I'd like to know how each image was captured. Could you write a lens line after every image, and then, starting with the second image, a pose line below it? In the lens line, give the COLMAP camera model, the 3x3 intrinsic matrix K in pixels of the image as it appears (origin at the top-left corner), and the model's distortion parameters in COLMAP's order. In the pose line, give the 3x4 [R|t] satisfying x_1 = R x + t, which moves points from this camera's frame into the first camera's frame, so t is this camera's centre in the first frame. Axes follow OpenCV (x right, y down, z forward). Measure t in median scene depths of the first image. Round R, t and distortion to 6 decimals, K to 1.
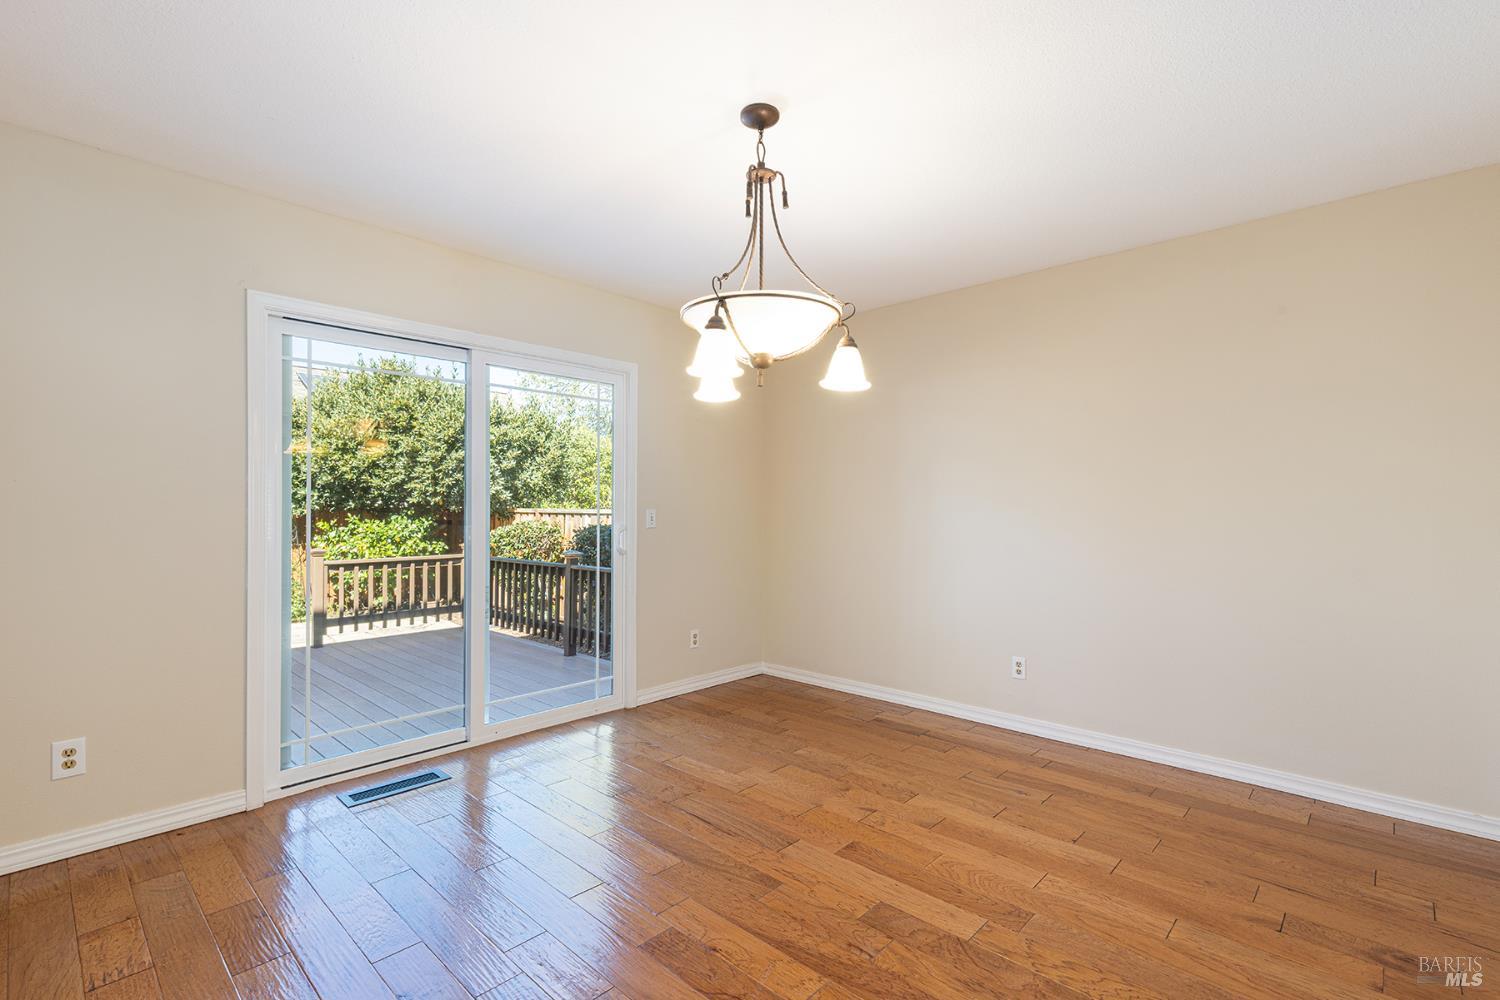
lens RADIAL K [[690.0, 0, 748.8], [0, 690.0, 507.8], [0, 0, 1]] dist [-0.001063, 0.000244]
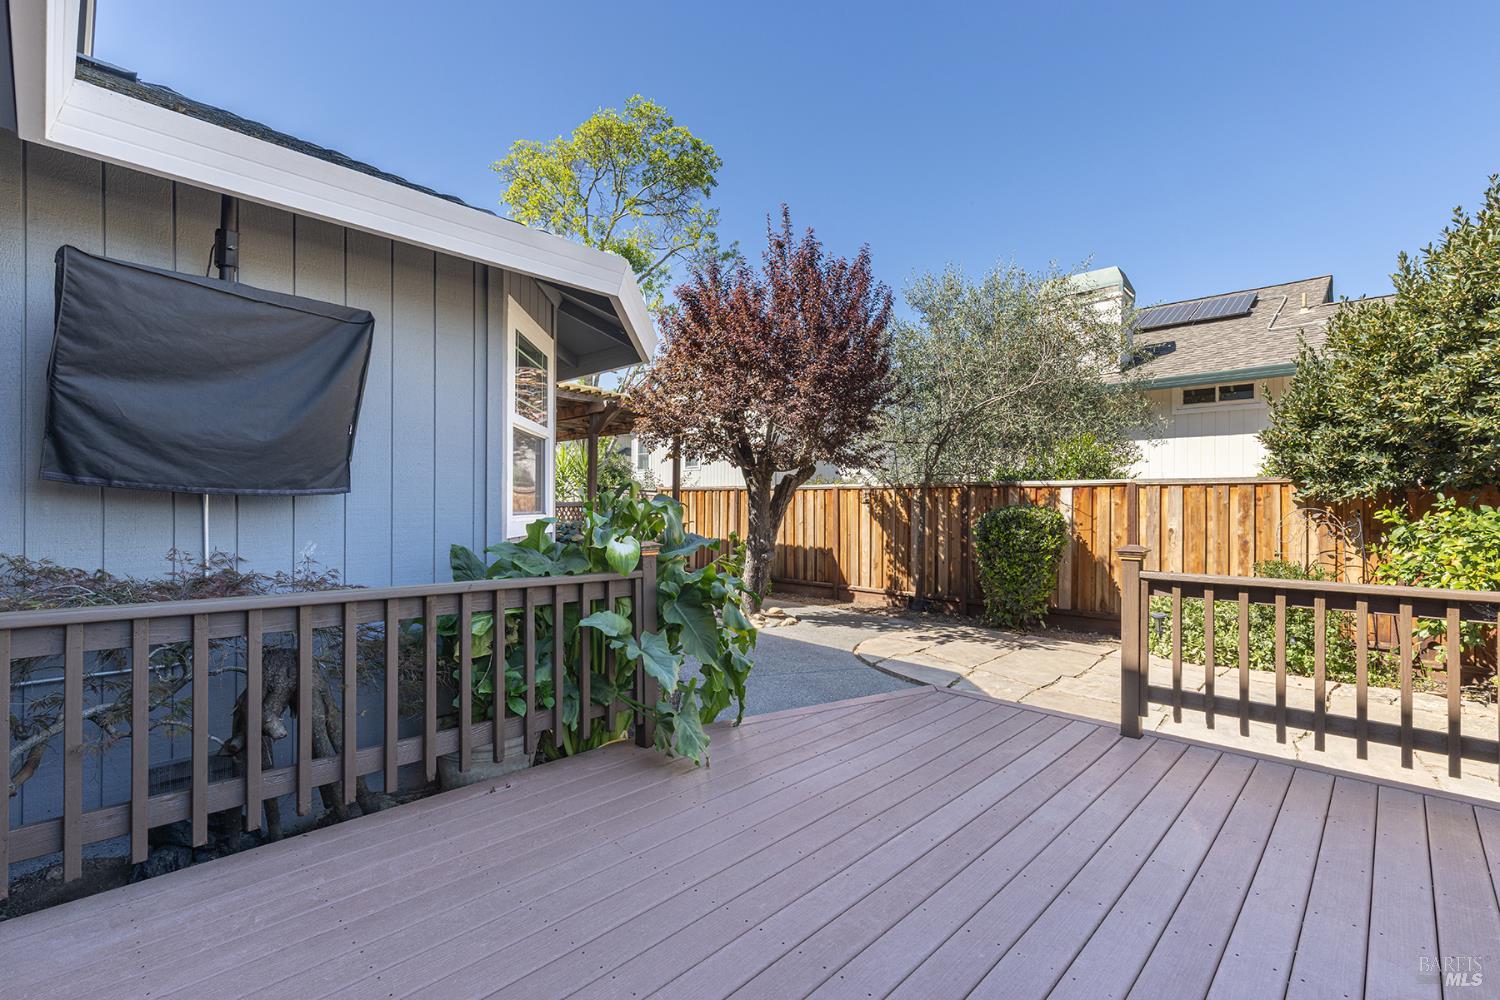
lens RADIAL K [[672.7, 0, 743.2], [0, 672.7, 506.6], [0, 0, 1]] dist [0.014710, -0.000002]
pose [[-0.007622, -0.004627, -0.999960, -0.073141], [-0.000288, 0.999989, -0.004625, 0.021550], [0.999971, 0.000253, -0.007623, 0.508971]]
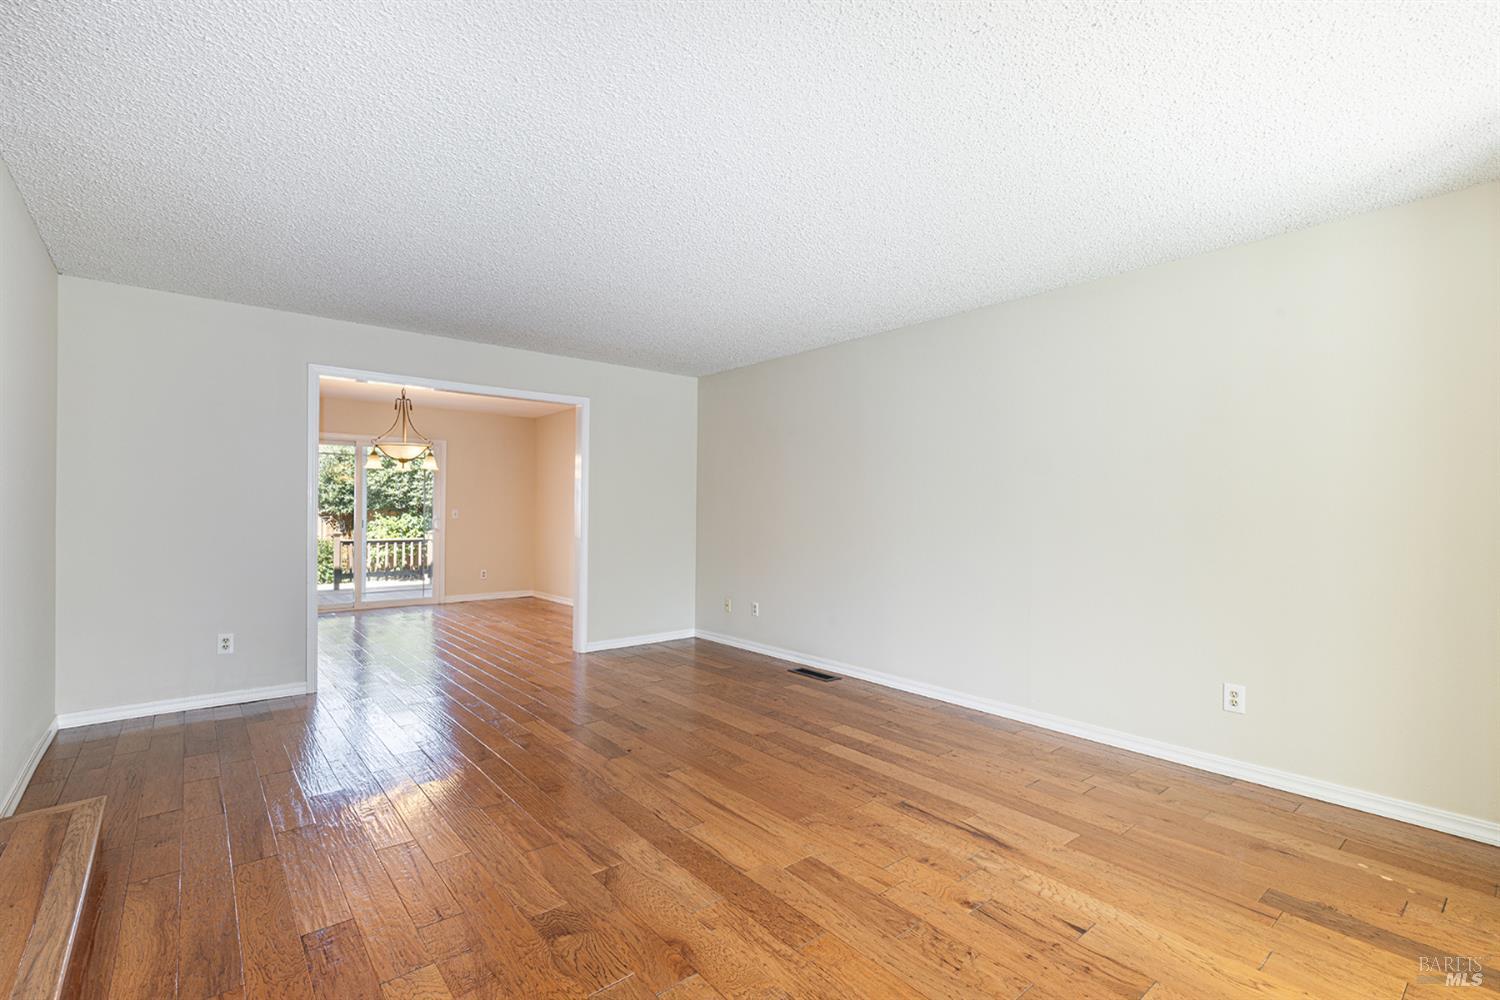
lens RADIAL K [[672.7, 0, 743.2], [0, 672.7, 506.6], [0, 0, 1]] dist [0.014710, -0.000002]
pose [[0.993511, 0.004097, -0.113664, 0.397877], [-0.004627, 0.999980, -0.004398, -0.000915], [0.113644, 0.004895, 0.993510, -0.385280]]
